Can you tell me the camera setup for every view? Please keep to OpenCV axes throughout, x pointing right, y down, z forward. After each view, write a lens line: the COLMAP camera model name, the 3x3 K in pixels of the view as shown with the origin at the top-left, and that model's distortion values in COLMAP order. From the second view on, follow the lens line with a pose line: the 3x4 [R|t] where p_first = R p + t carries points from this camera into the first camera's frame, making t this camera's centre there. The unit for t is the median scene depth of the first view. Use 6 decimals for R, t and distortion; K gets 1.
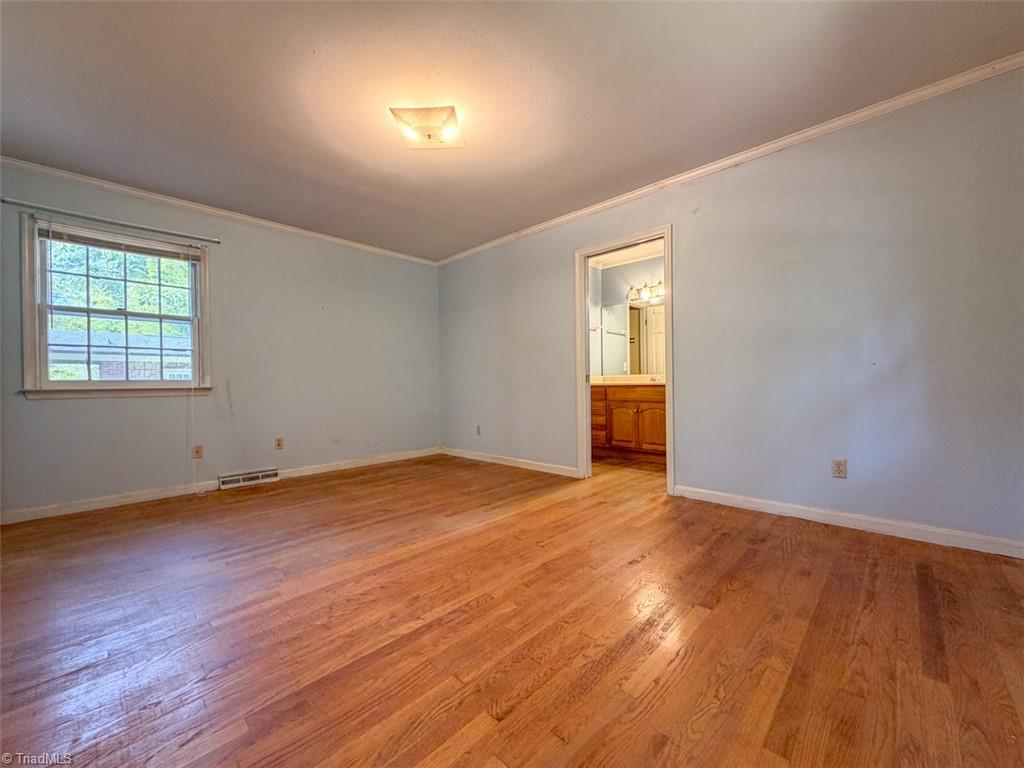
lens RADIAL K [[408.7, 0, 510.2], [0, 408.7, 385.0], [0, 0, 1]] dist [0.002239, -0.000260]
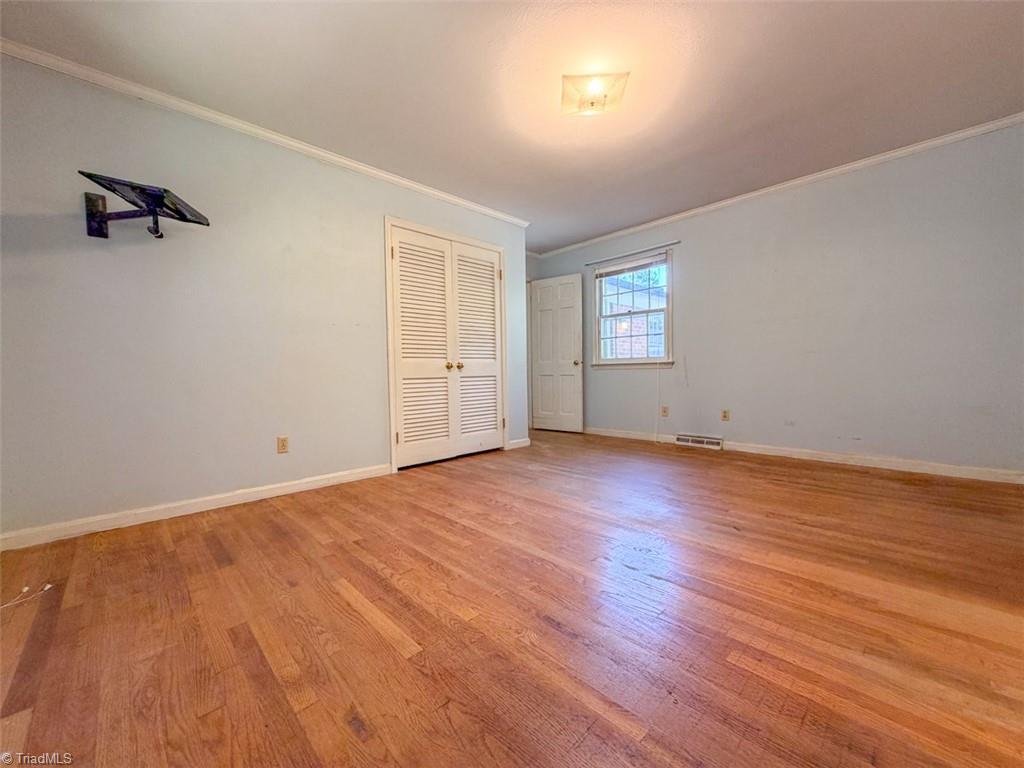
lens RADIAL K [[408.7, 0, 510.2], [0, 408.7, 383.2], [0, 0, 1]] dist [0.002239, -0.000260]
pose [[-0.041446, 0.042732, -0.998227, 0.619158], [0.014987, 0.998999, 0.042143, 0.012462], [0.999028, -0.013214, -0.042045, 0.630992]]
